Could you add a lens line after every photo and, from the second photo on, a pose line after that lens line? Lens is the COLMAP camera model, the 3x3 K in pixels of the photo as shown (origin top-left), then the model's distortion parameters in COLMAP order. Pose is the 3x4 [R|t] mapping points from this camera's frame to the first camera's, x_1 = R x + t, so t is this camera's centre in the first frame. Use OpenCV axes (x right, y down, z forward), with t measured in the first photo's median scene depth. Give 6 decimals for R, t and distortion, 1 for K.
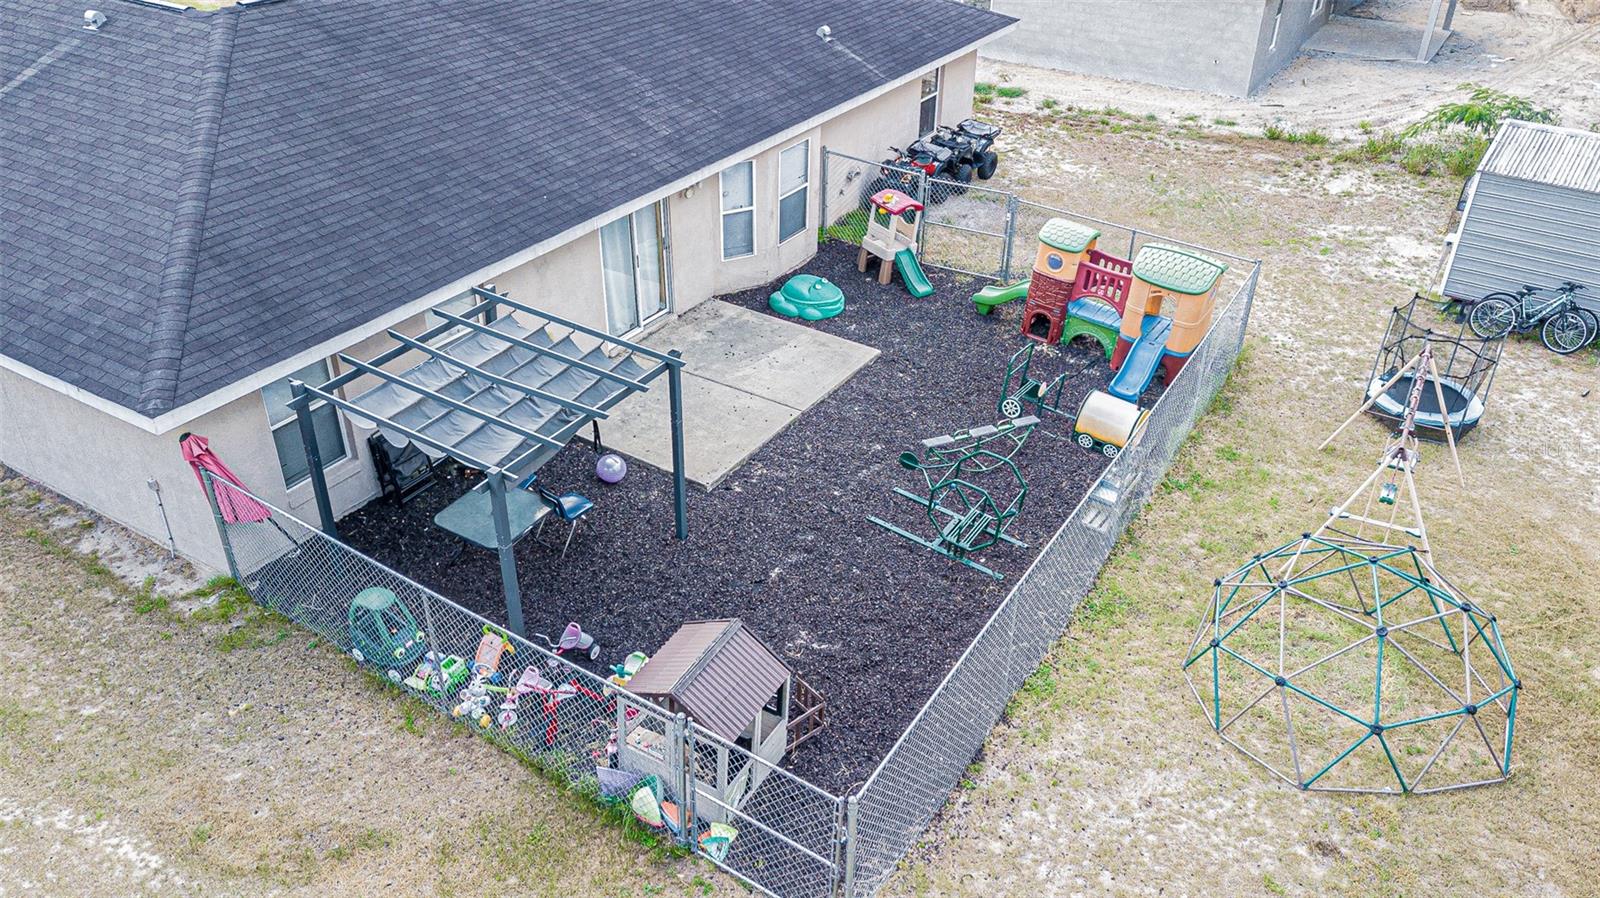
lens RADIAL K [[1213.7, 0, 806.1], [0, 1213.7, 447.7], [0, 0, 1]] dist [0.018958, 0.005772]
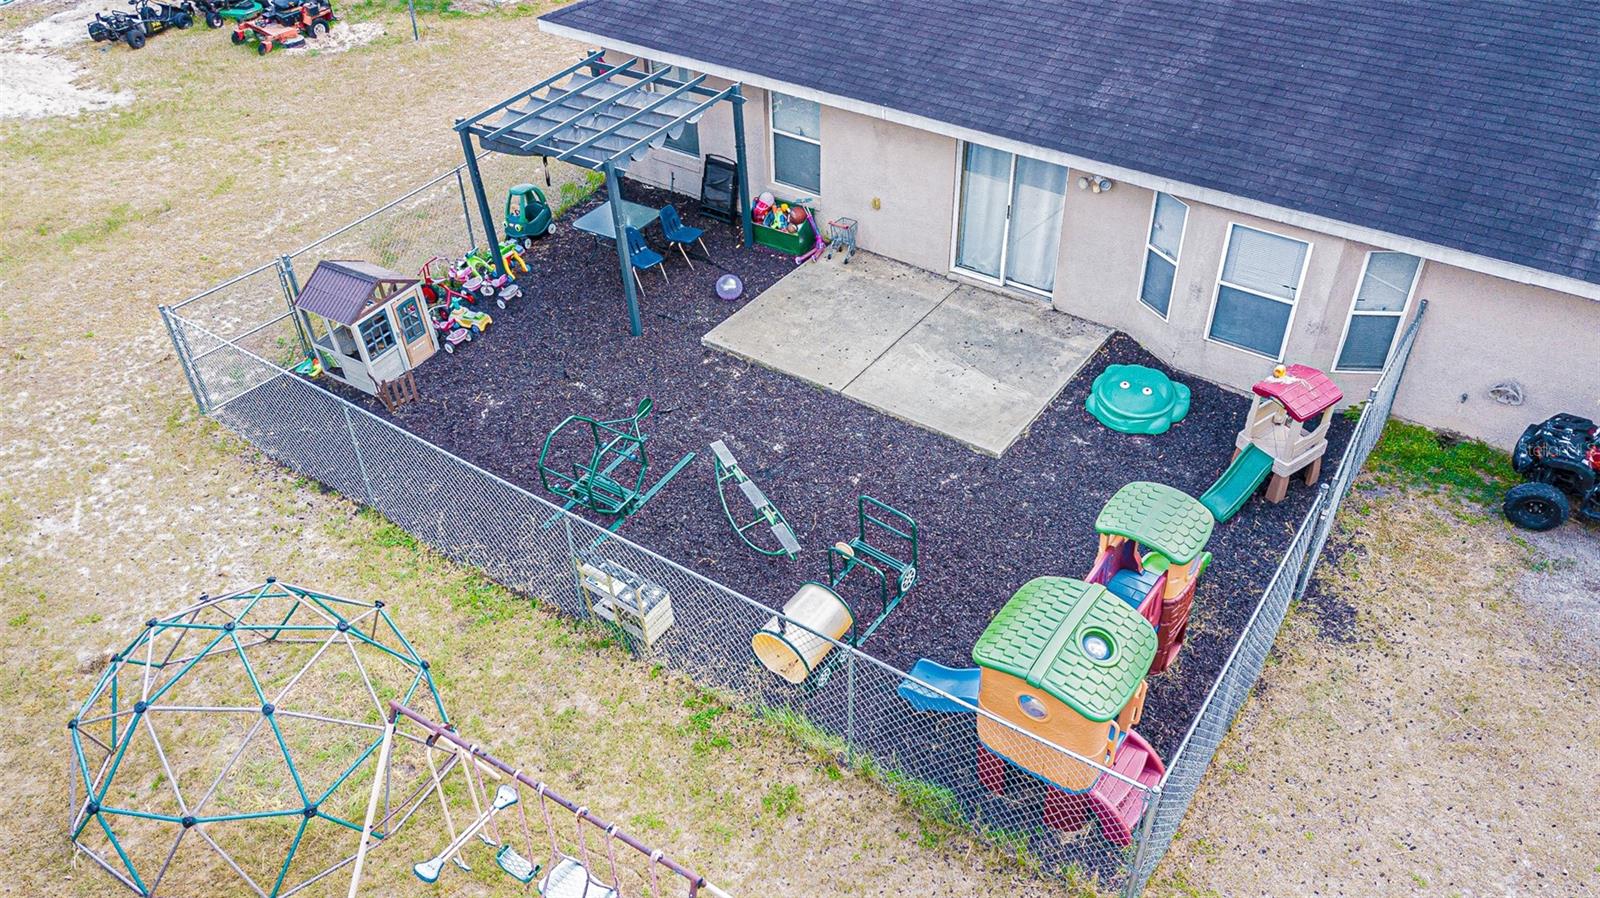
lens RADIAL K [[1213.7, 0, 804.2], [0, 1213.7, 447.3], [0, 0, 1]] dist [0.018958, 0.005772]
pose [[-0.052189, 0.599666, -0.798547, 0.714109], [-0.514806, 0.669041, 0.536059, -0.452302], [0.855717, 0.439073, 0.273795, 0.709082]]
